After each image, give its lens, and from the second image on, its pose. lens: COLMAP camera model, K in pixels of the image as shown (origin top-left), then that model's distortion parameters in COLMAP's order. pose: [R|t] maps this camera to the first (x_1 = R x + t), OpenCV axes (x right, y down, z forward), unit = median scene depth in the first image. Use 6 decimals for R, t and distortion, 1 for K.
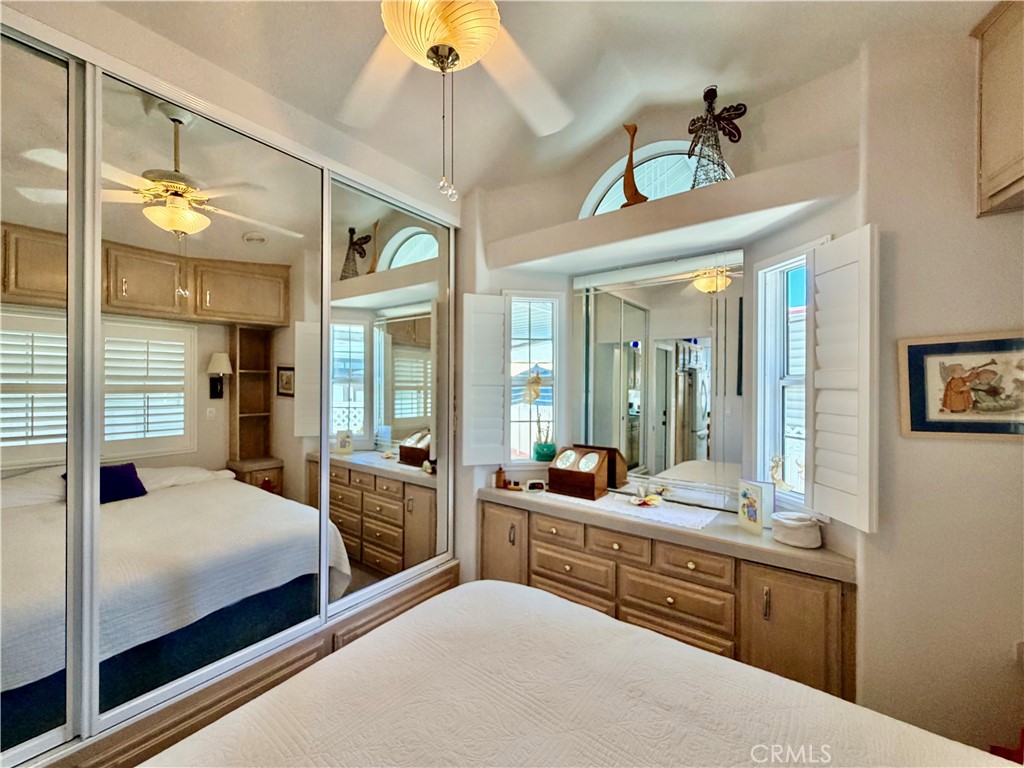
lens RADIAL K [[413.4, 0, 512.0], [0, 413.4, 384.0], [0, 0, 1]] dist [0.000547, 0.000379]
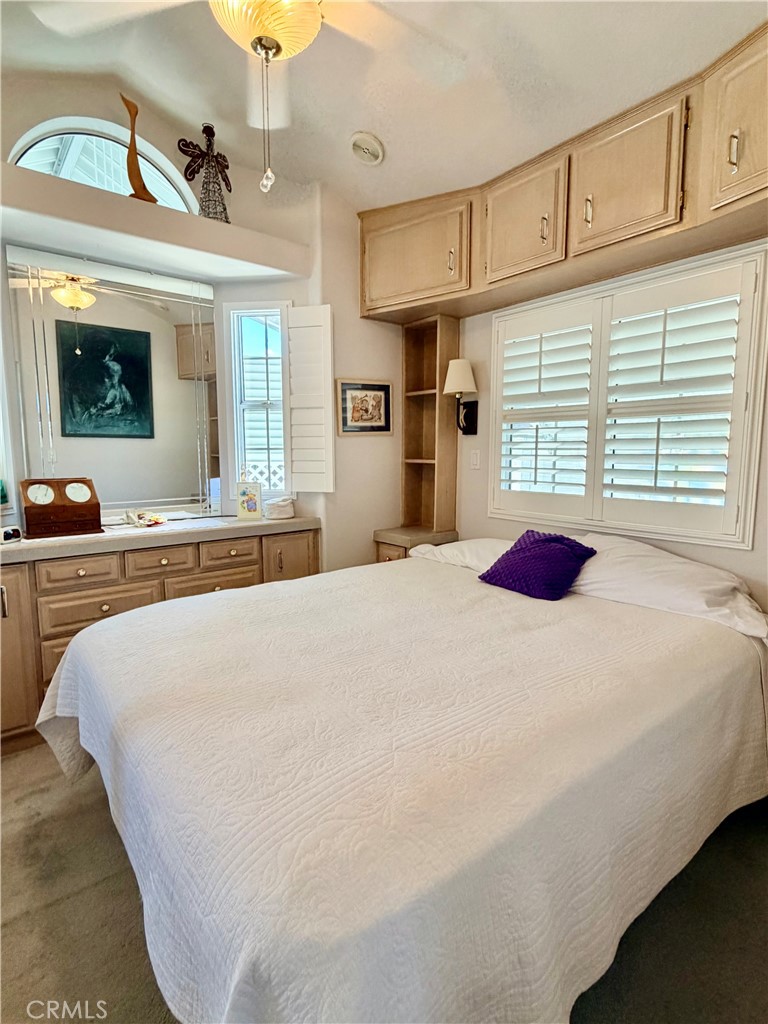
lens RADIAL K [[528.0, 0, 384.0], [0, 528.0, 512.0], [0, 0, 1]] dist [-0.001257, 0.000056]
pose [[0.243972, -0.116567, 0.962751, -0.889465], [0.004224, 0.992868, 0.119143, 0.135040], [-0.969773, -0.025001, 0.242725, 0.194723]]
